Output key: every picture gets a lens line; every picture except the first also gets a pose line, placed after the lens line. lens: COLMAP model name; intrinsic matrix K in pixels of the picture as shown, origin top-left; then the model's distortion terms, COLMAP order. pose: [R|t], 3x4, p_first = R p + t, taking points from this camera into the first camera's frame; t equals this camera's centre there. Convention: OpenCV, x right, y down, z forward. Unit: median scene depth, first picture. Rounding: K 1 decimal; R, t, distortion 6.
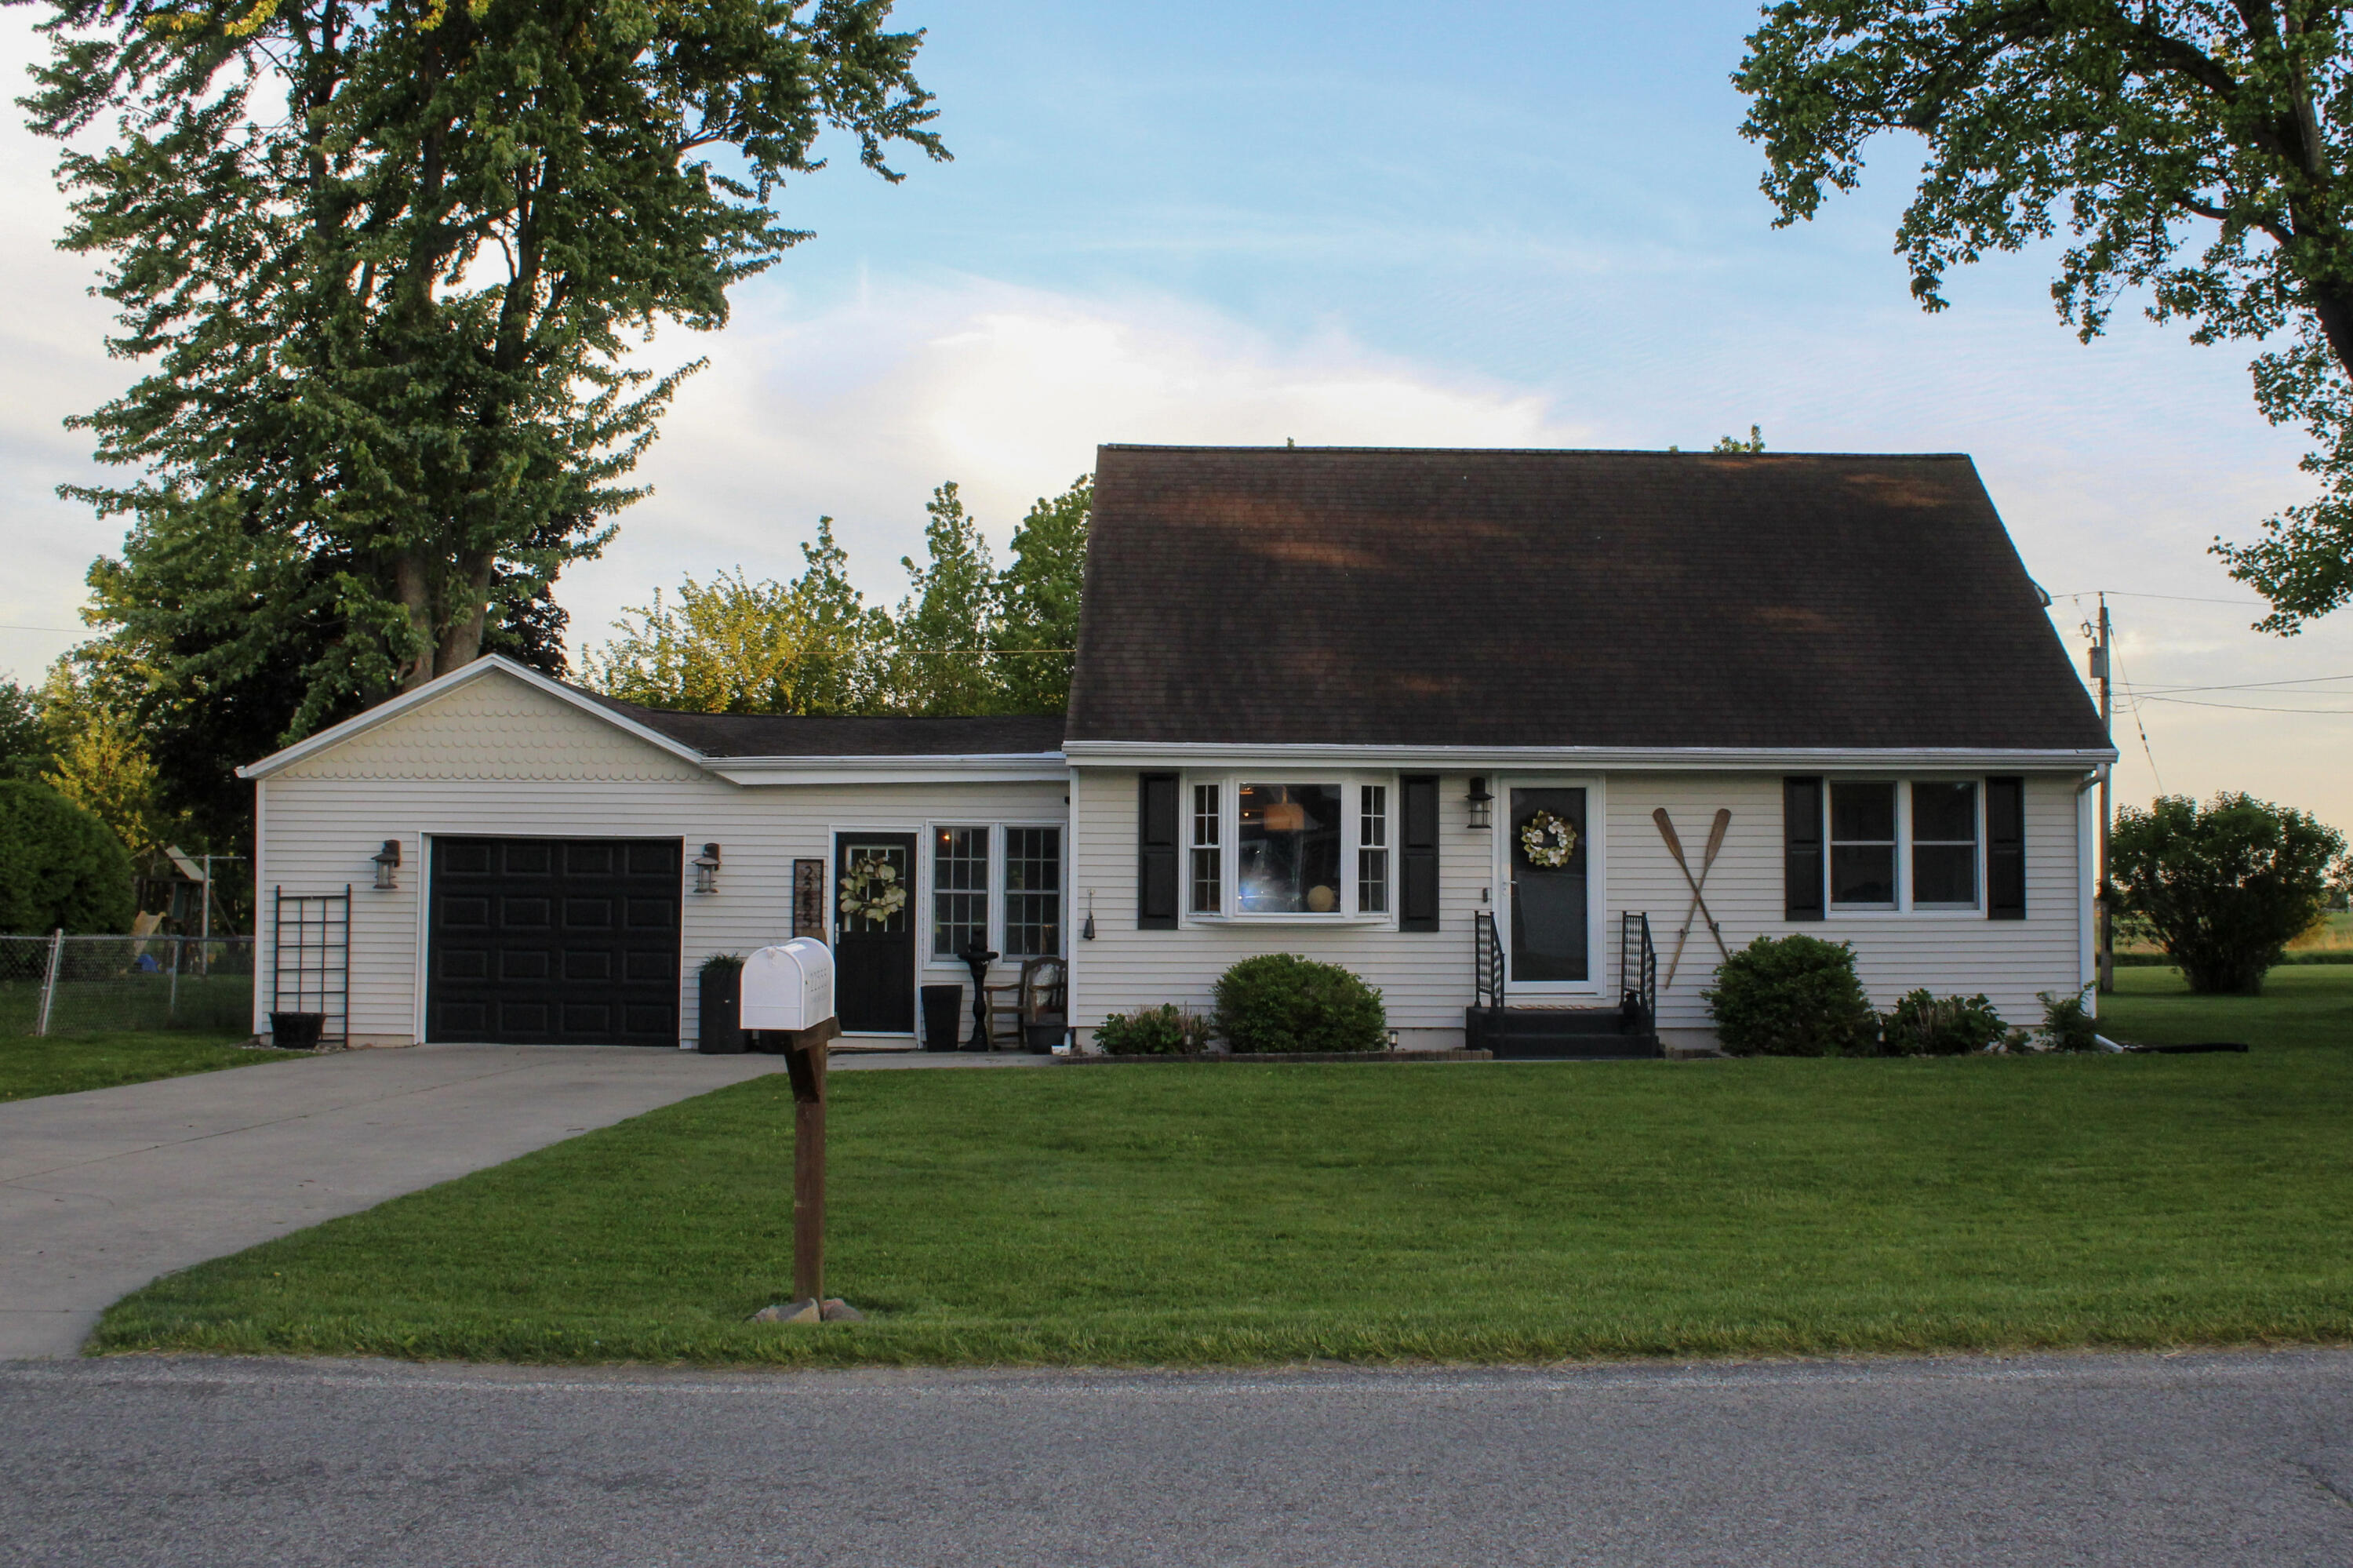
lens RADIAL K [[2252.0, 0, 1173.4], [0, 2252.0, 776.0], [0, 0, 1]] dist [-0.117433, 0.000000]
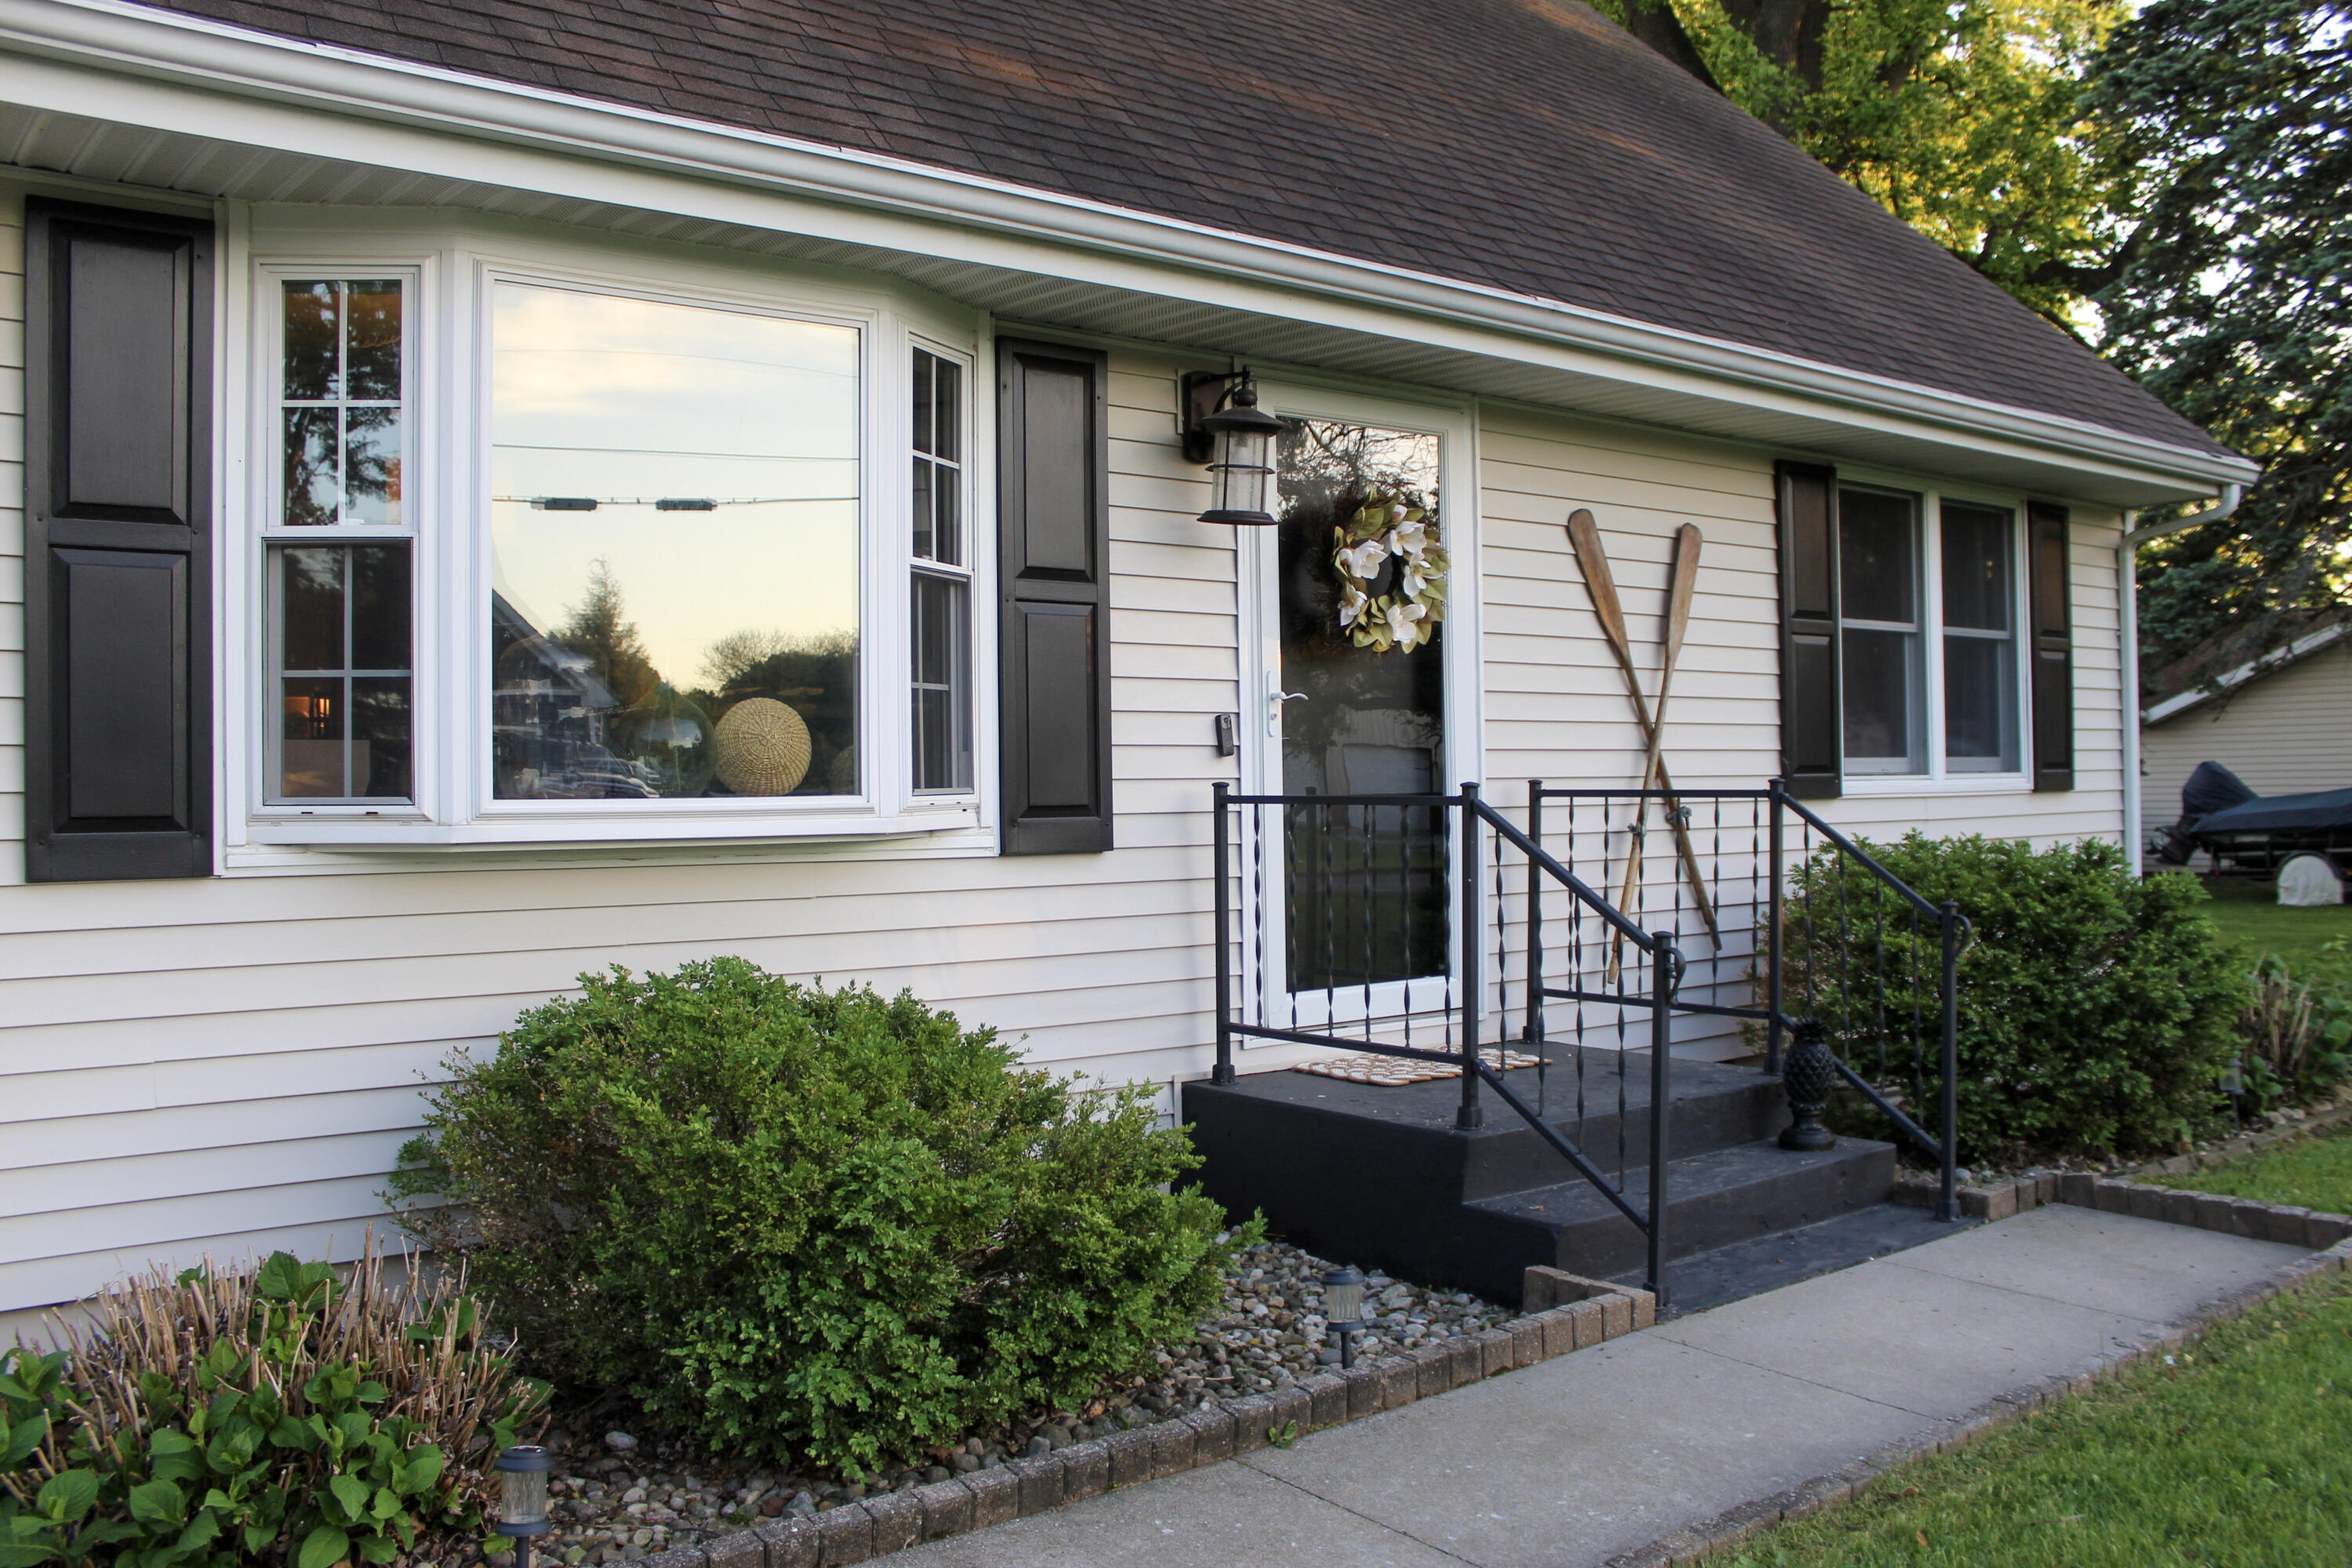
lens RADIAL K [[1974.8, 0, 1221.4], [0, 1974.8, 761.2], [0, 0, 1]] dist [-0.146842, 0.127913]
pose [[0.781597, -0.006165, 0.623753, -0.038517], [-0.015955, 0.999426, 0.029870, 0.046080], [-0.623580, -0.033298, 0.781050, 0.741183]]
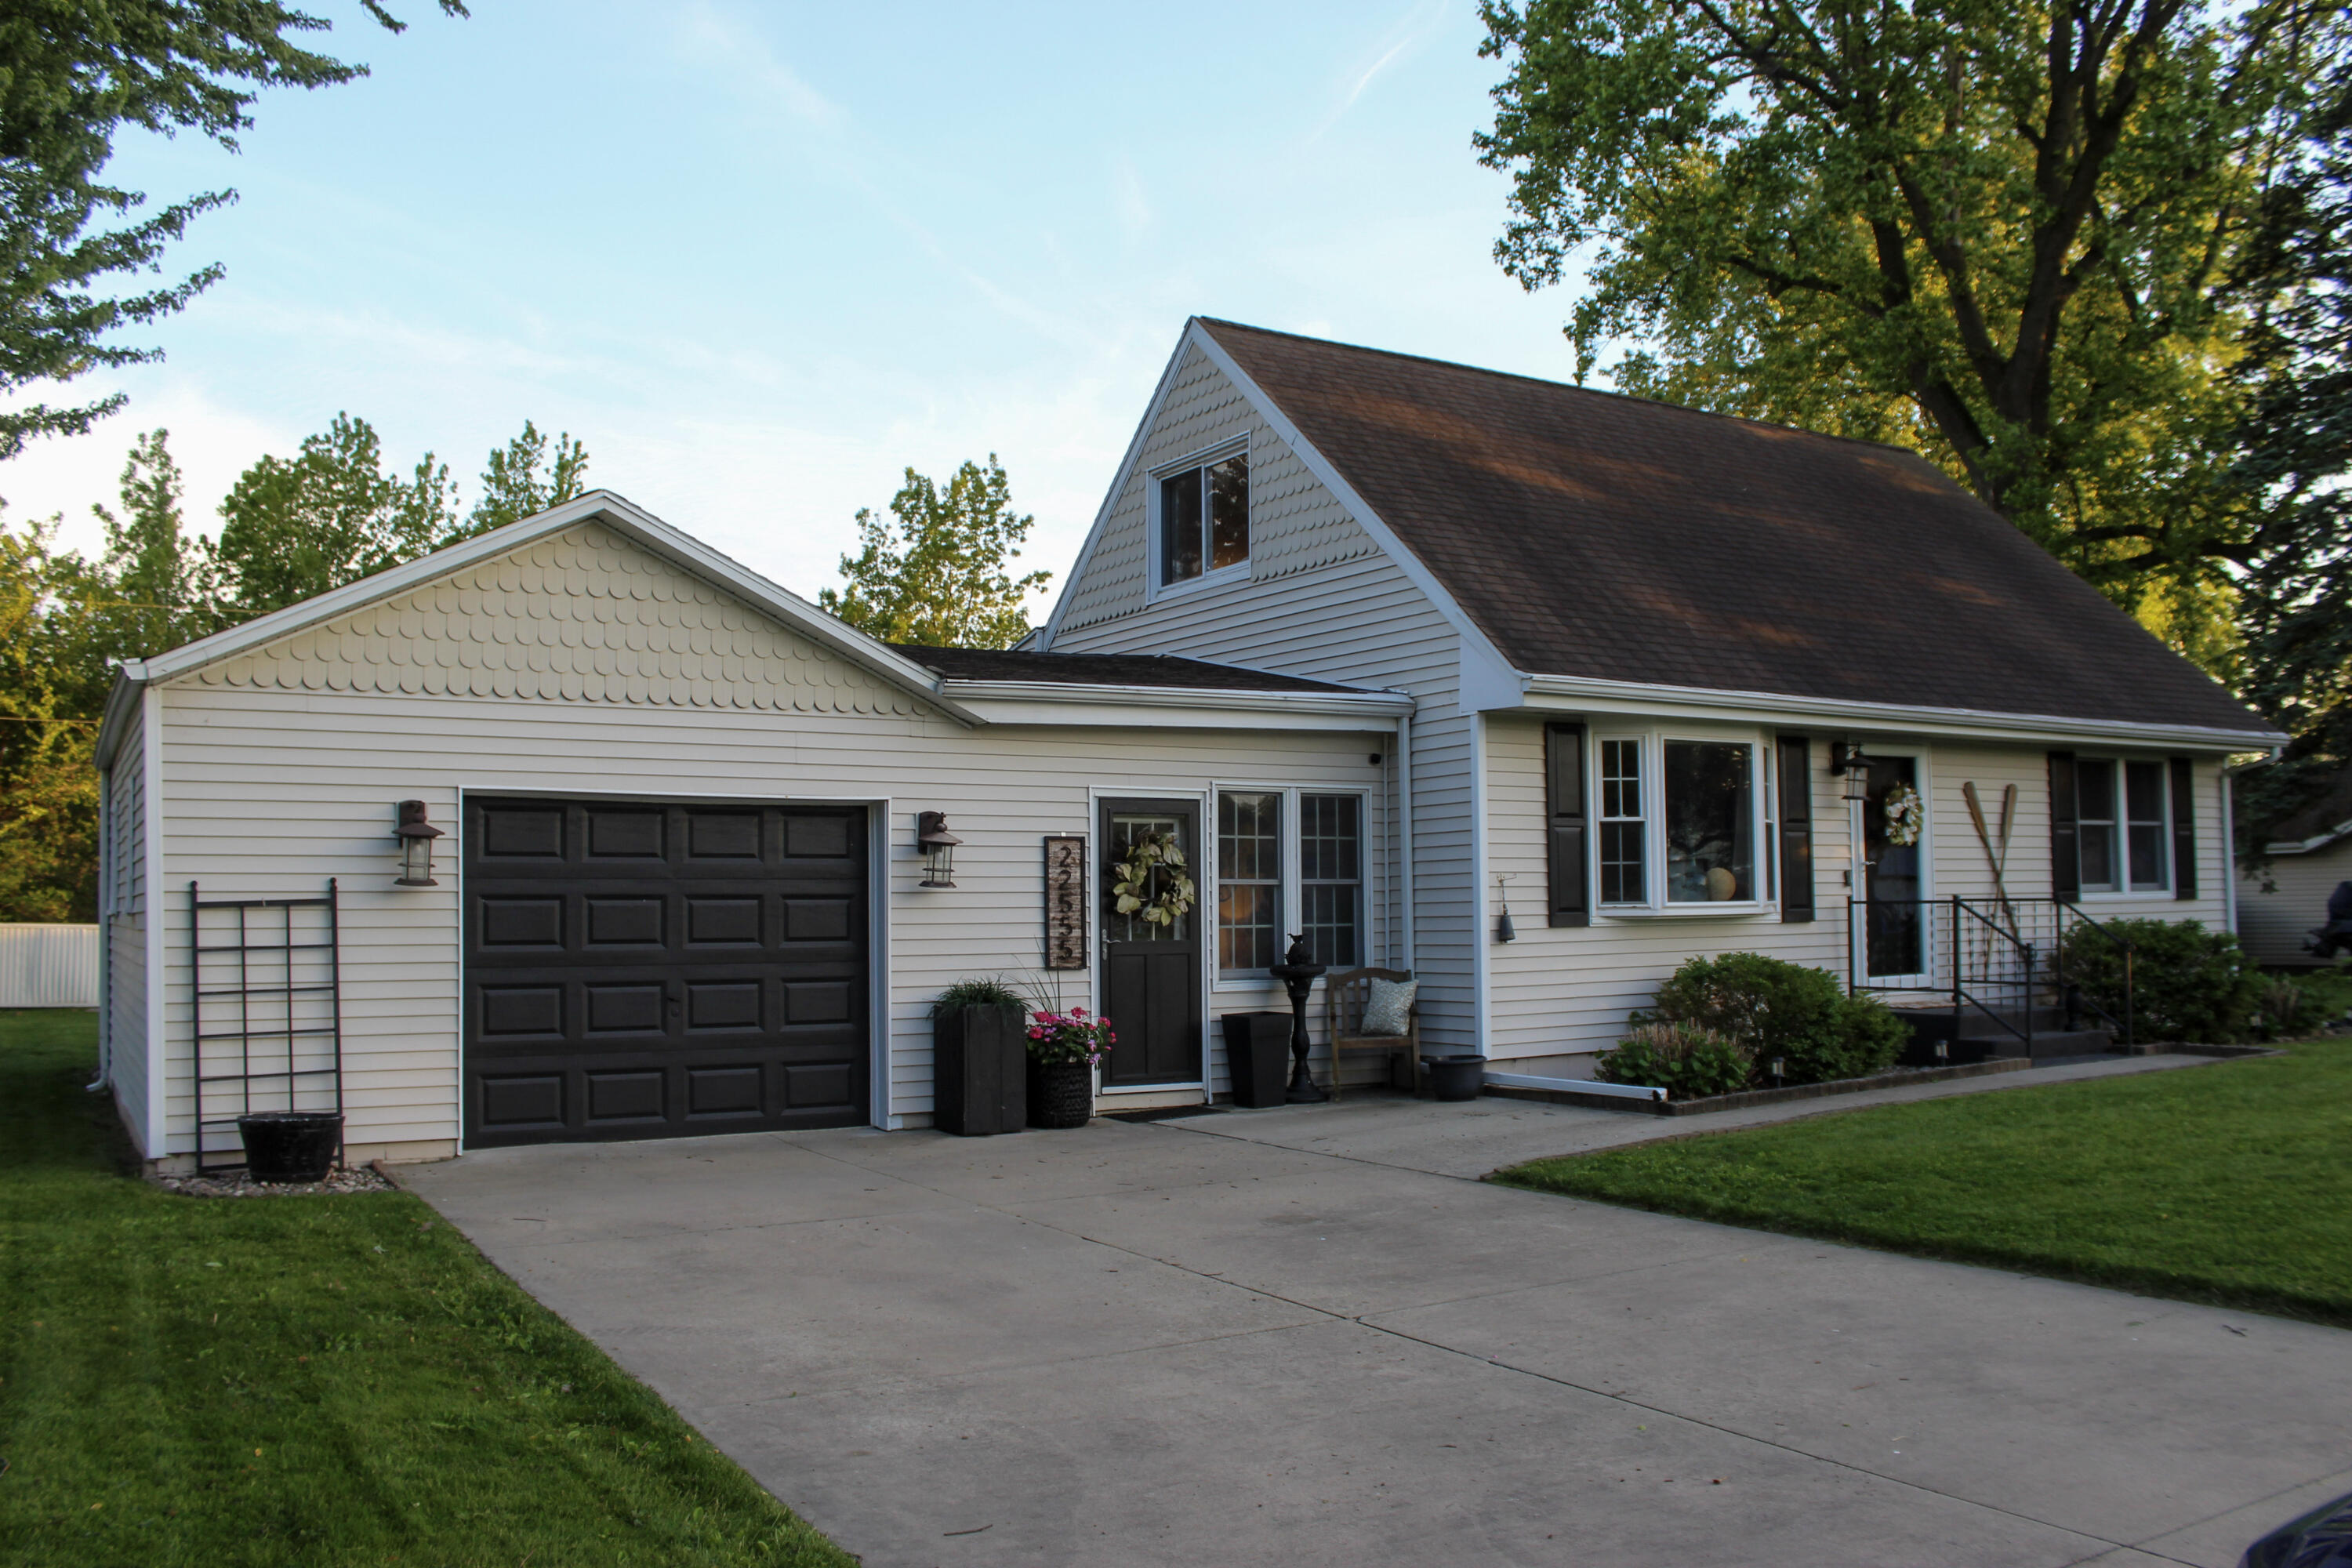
lens RADIAL K [[1974.8, 0, 1175.2], [0, 1974.8, 783.1], [0, 0, 1]] dist [-0.146842, 0.127913]
pose [[0.848142, 0.019456, 0.529412, -0.455418], [-0.012874, 0.999787, -0.016118, 0.030396], [-0.529613, 0.006854, 0.848212, 0.479627]]
